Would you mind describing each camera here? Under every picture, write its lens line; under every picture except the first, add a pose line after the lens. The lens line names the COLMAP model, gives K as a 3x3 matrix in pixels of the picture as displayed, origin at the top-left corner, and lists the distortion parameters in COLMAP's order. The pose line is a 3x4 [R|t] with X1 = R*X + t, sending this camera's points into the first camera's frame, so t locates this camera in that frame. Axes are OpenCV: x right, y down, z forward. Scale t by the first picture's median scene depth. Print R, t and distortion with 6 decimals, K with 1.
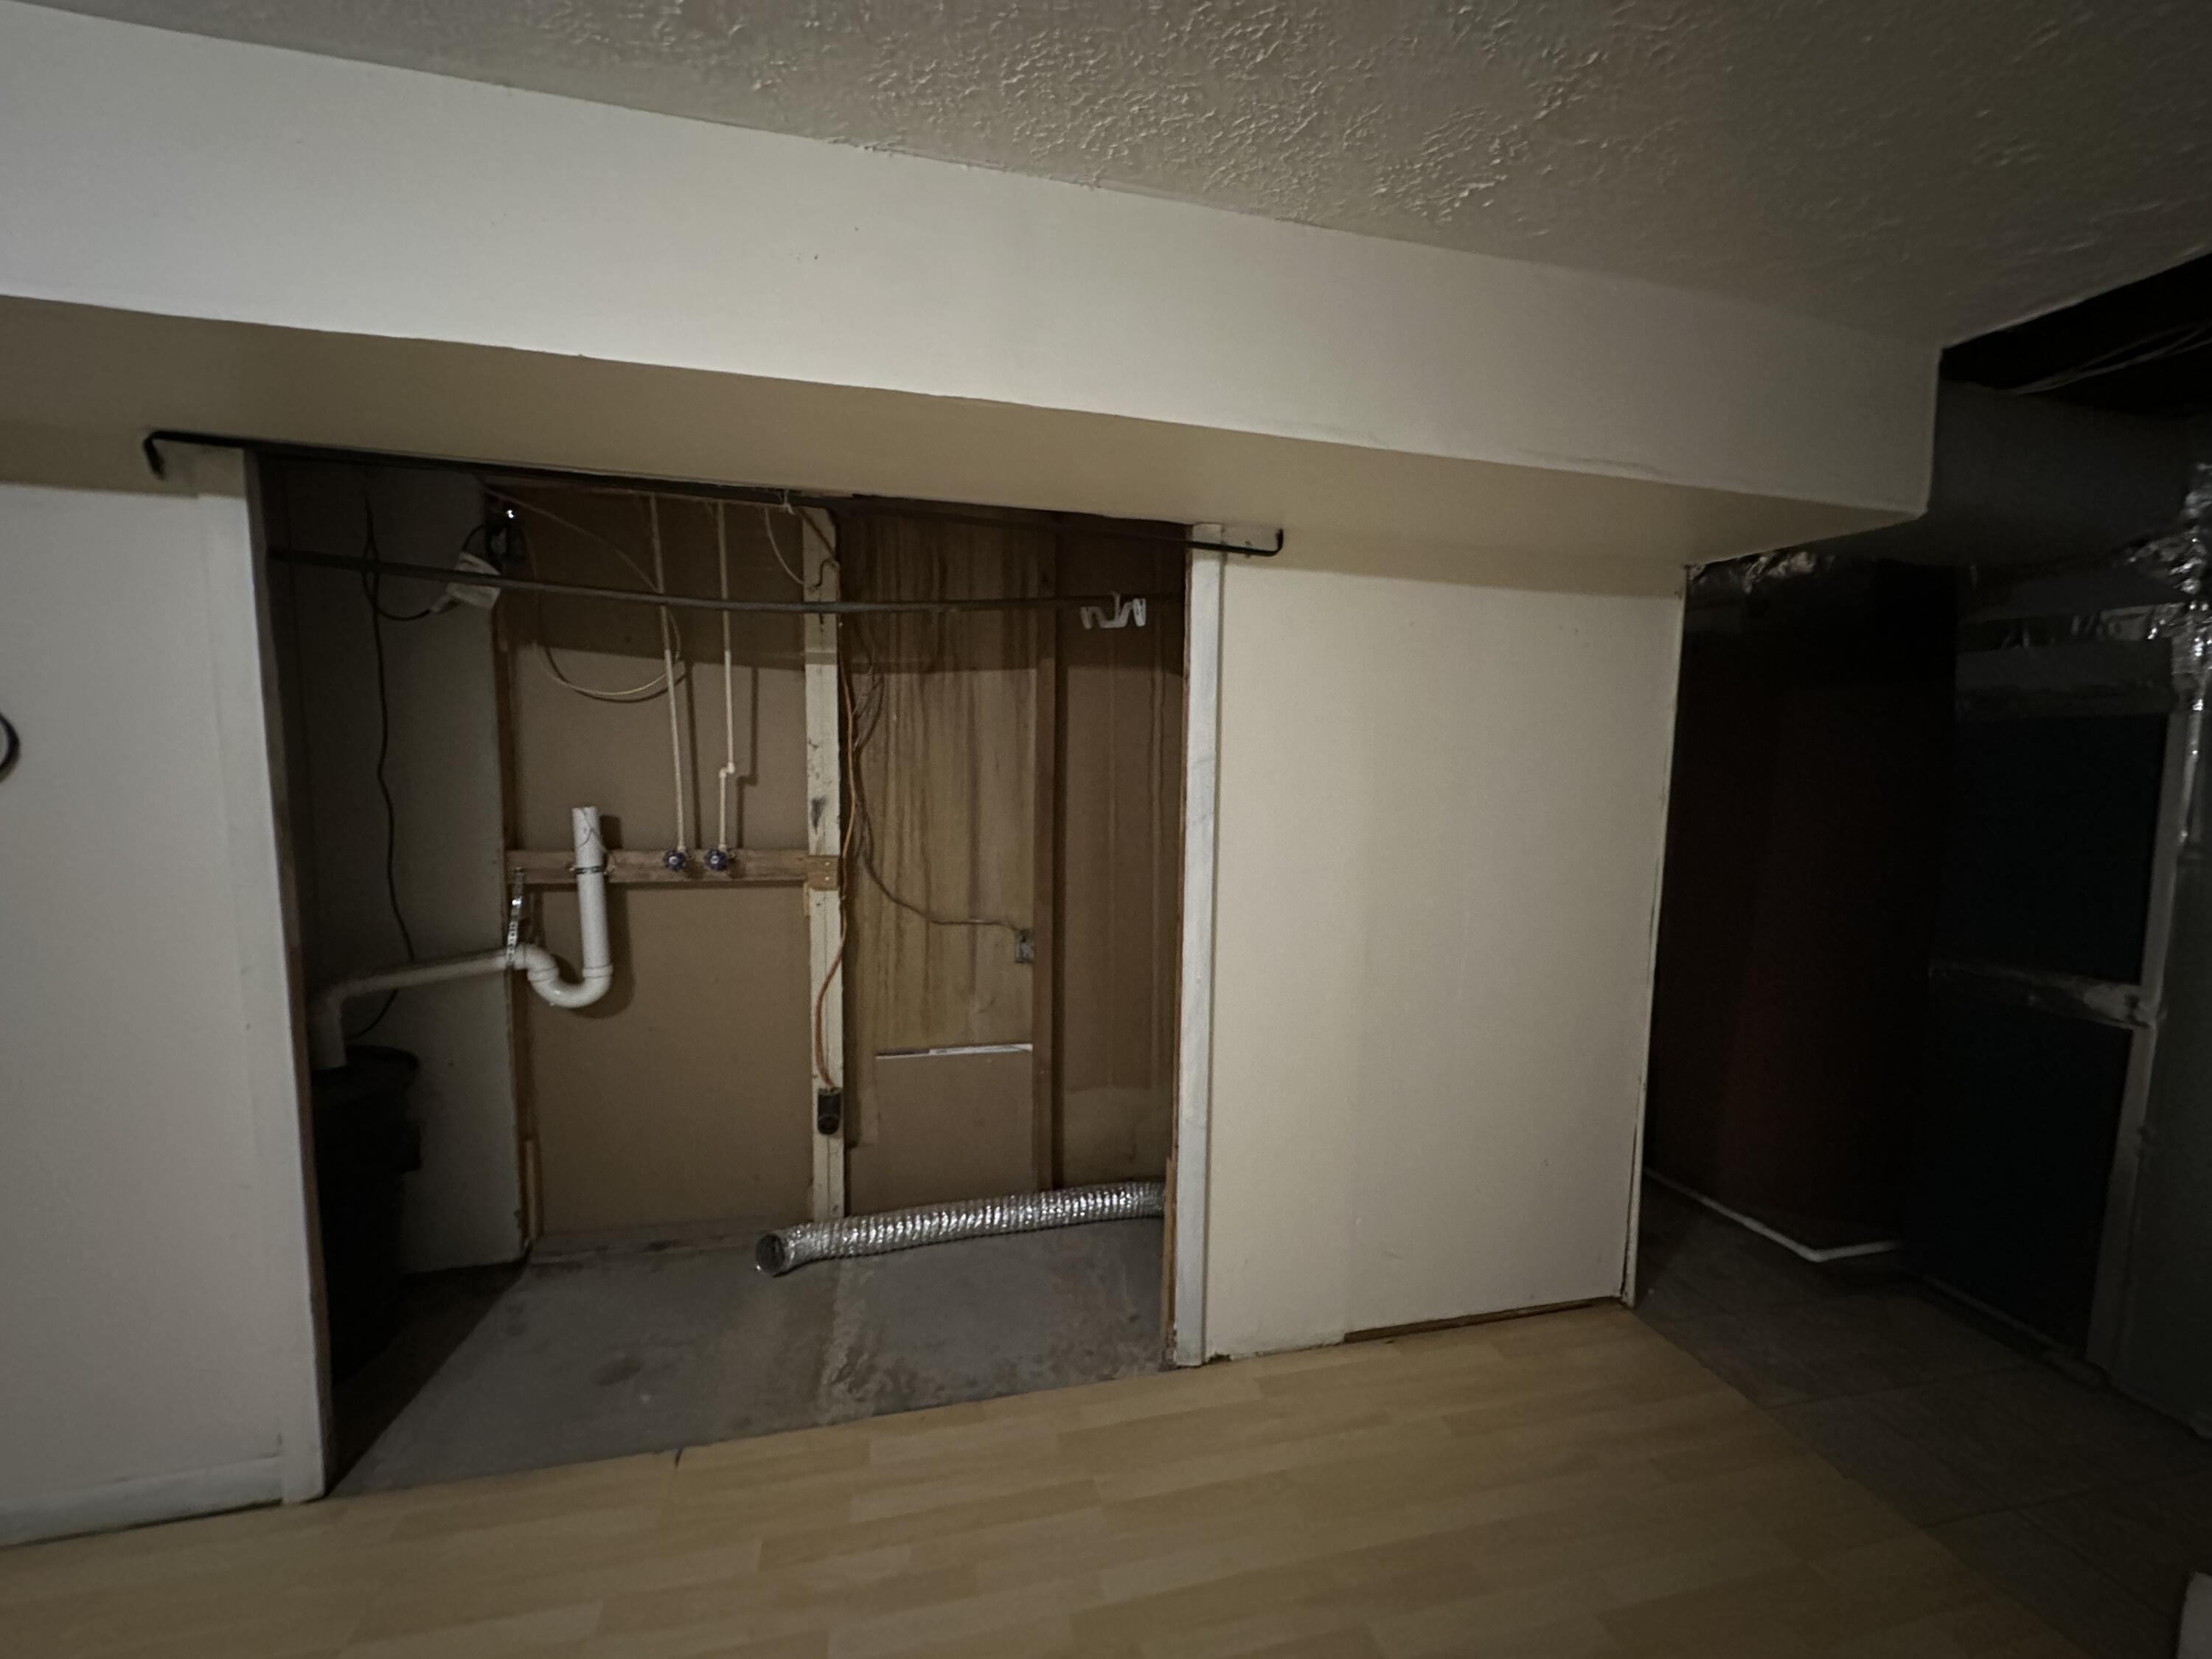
lens RADIAL K [[883.6, 0, 1101.0], [0, 883.6, 834.3], [0, 0, 1]] dist [-0.002814, 0.000881]
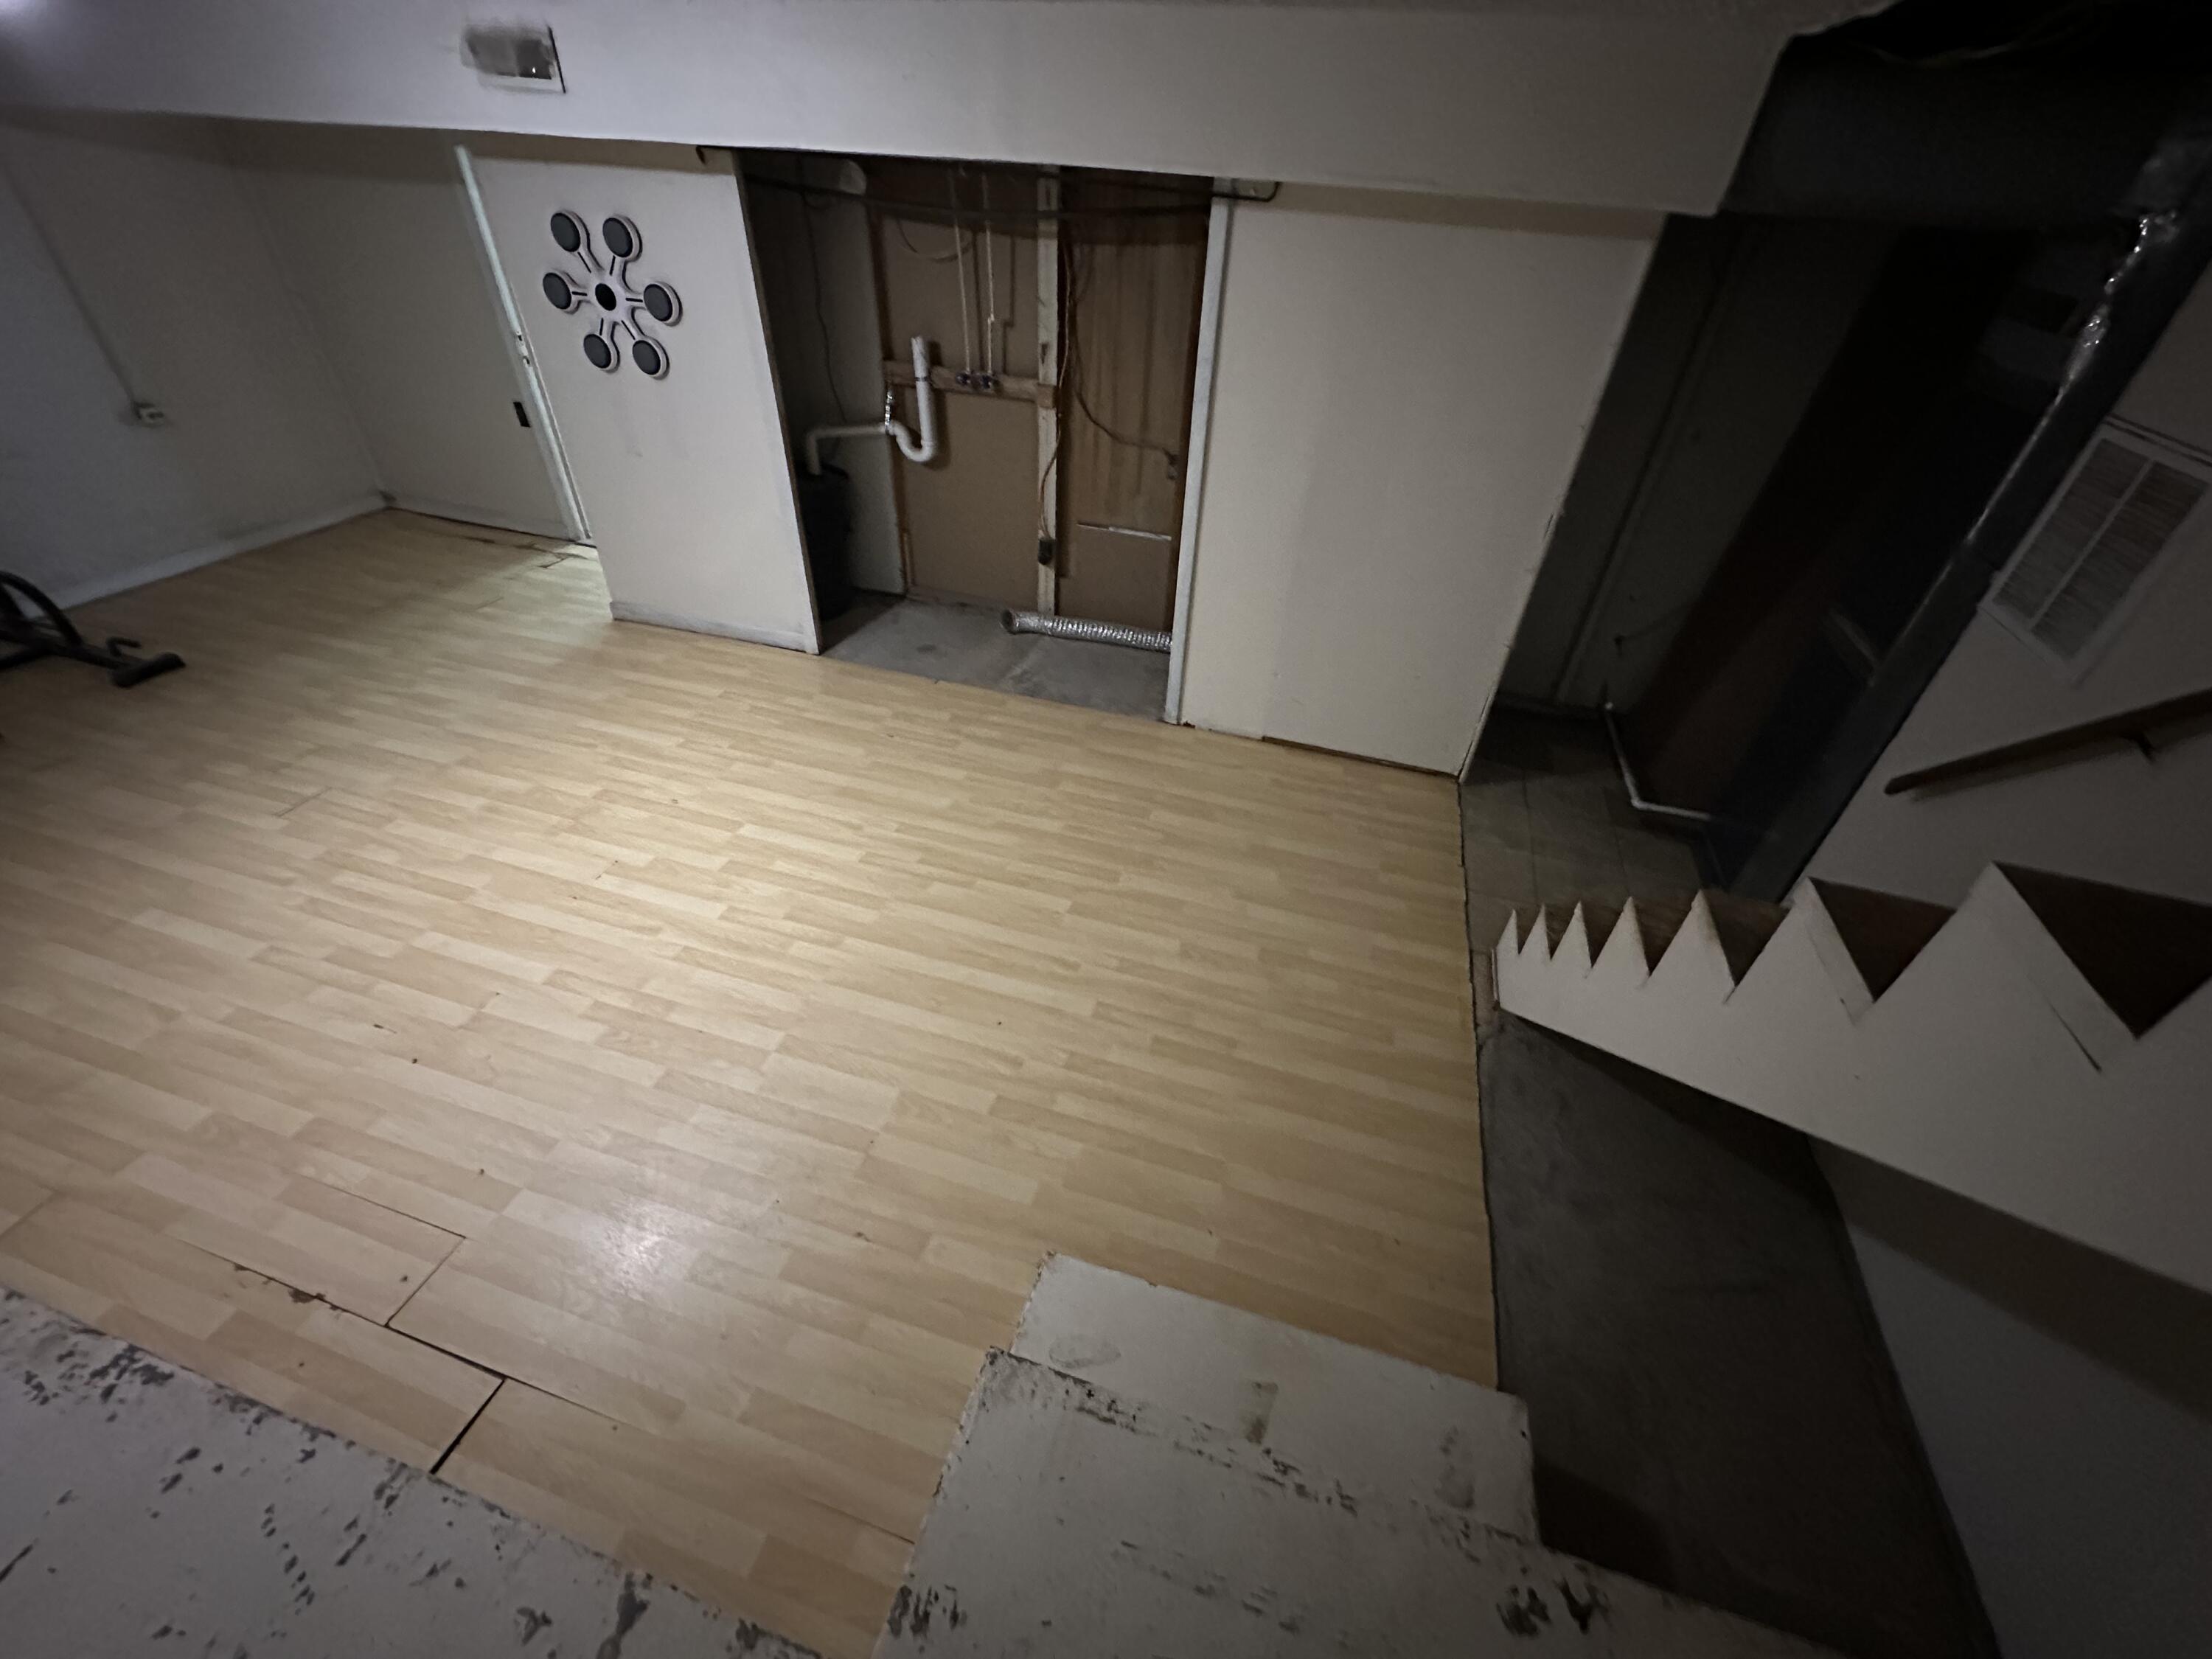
lens RADIAL K [[883.6, 0, 1109.1], [0, 883.6, 832.5], [0, 0, 1]] dist [-0.002814, 0.000881]
pose [[0.864467, 0.326165, -0.382508, 0.662668], [-0.079614, 0.840154, 0.536473, -0.163241], [0.496345, -0.433310, 0.752253, -0.481847]]
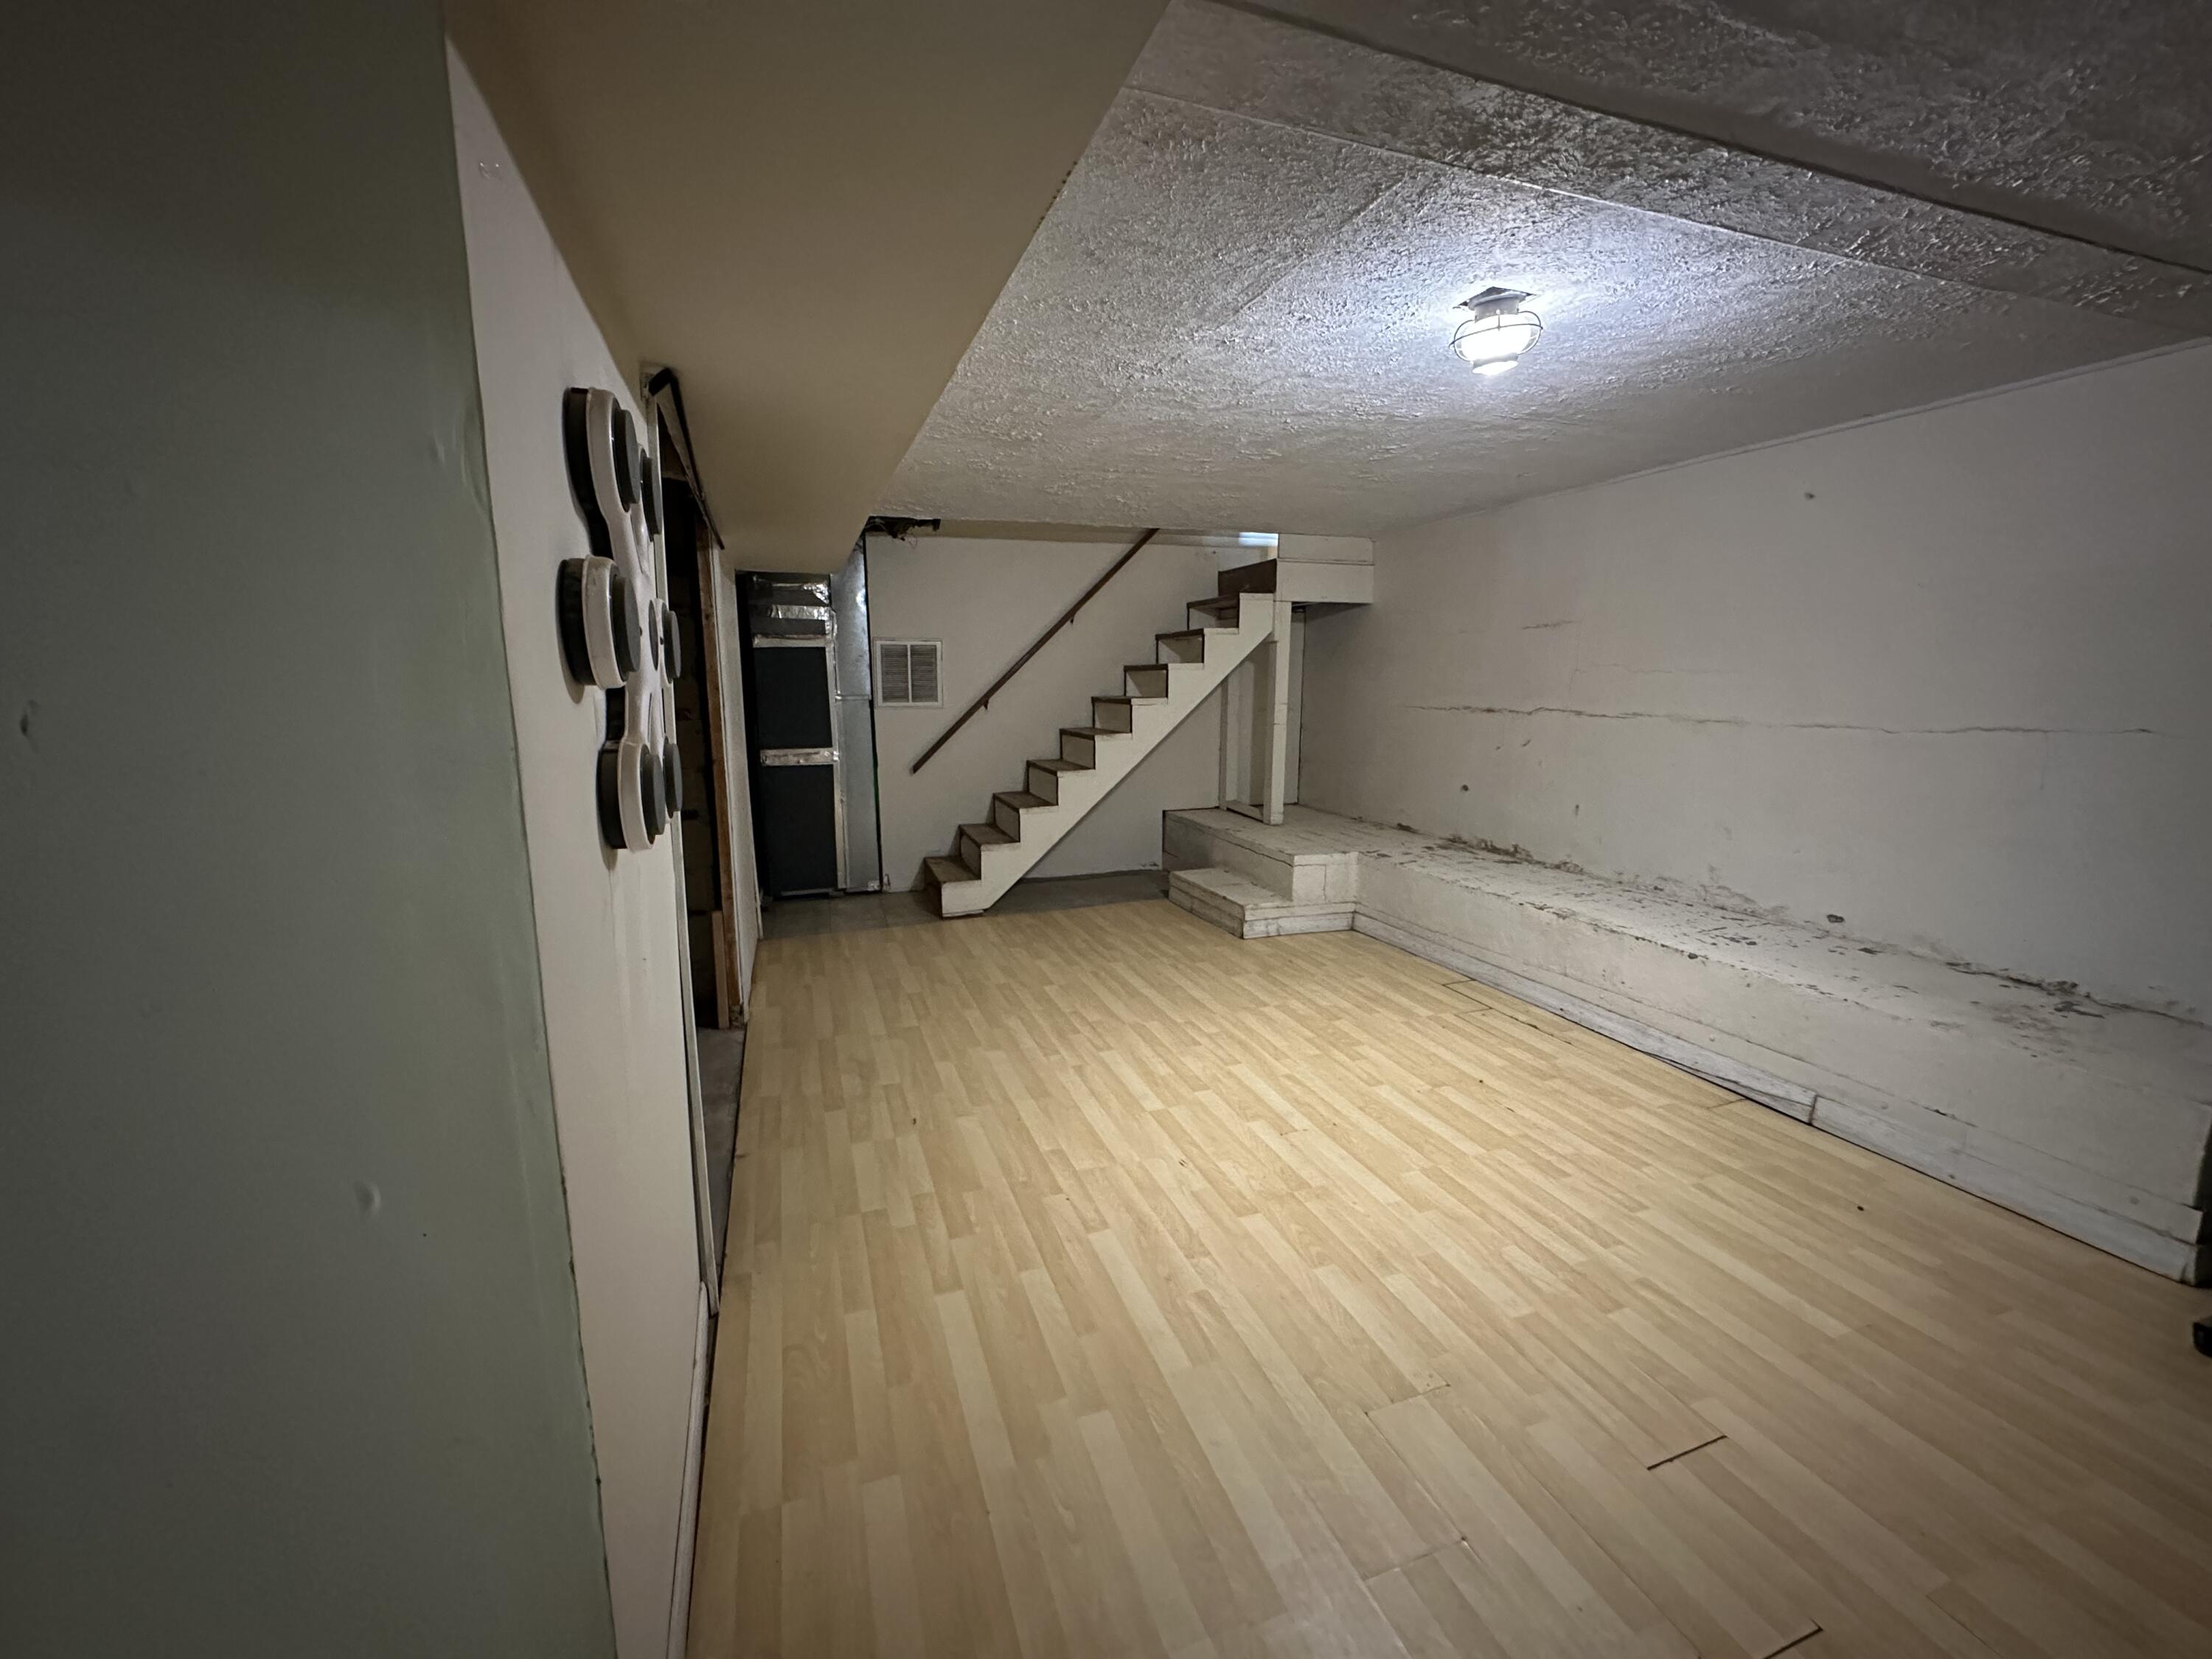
lens RADIAL K [[883.6, 0, 1104.7], [0, 883.6, 819.9], [0, 0, 1]] dist [-0.002814, 0.000881]
pose [[-0.109854, -0.173302, 0.978723, -1.424619], [0.095003, 0.978343, 0.183898, -0.026072], [-0.989397, 0.113183, -0.091010, 0.378237]]
